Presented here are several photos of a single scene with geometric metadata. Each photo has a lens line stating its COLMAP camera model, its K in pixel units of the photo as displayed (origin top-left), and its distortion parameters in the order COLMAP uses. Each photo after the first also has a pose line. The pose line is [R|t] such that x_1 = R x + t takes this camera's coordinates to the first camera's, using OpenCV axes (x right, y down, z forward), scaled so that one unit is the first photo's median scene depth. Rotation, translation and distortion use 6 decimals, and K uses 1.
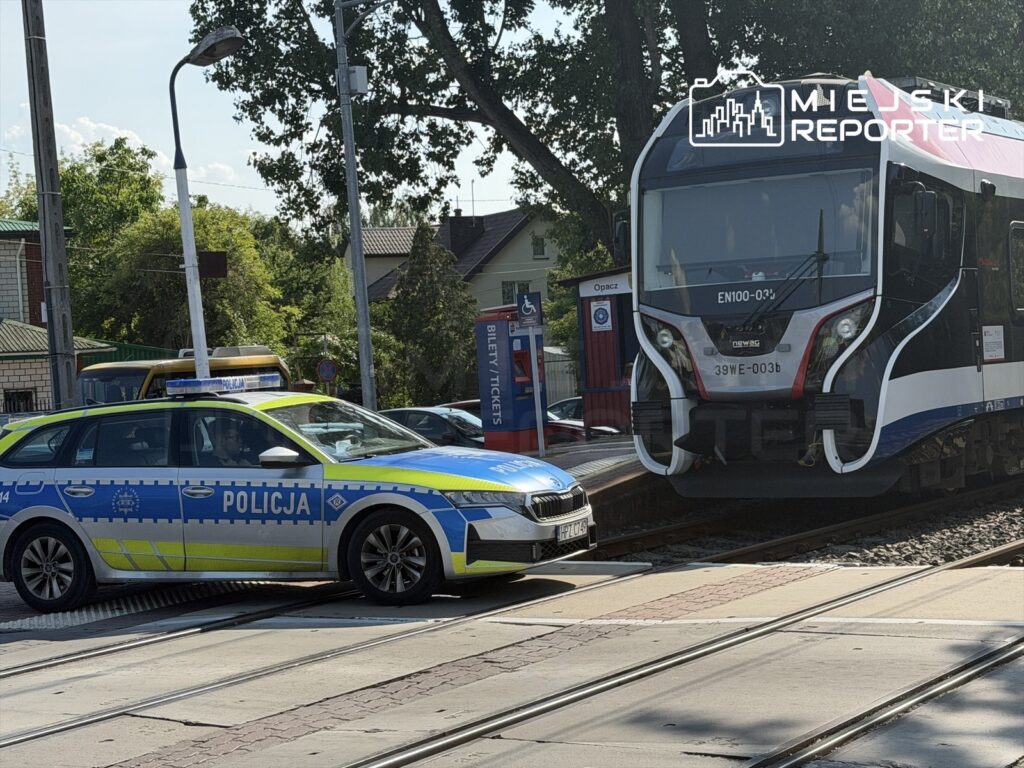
lens RADIAL K [[1992.6, 0, 530.9], [0, 1992.6, 386.7], [0, 0, 1]] dist [0.162131, -0.055797]
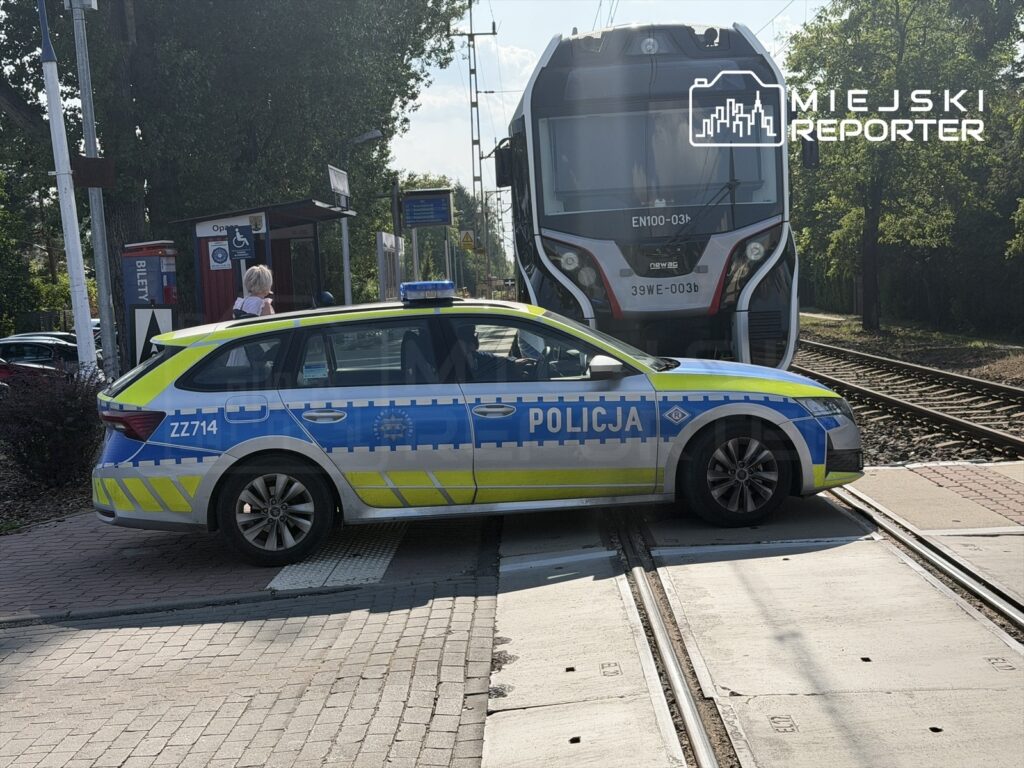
lens RADIAL K [[1536.3, 0, 512.0], [0, 1536.3, 384.0], [0, 0, 1]] dist [0.152605, 0.000463]
pose [[0.866059, -0.025112, 0.499312, -0.382166], [0.012428, 0.999510, 0.028712, 0.017476], [-0.499788, -0.018661, 0.865947, 0.334591]]
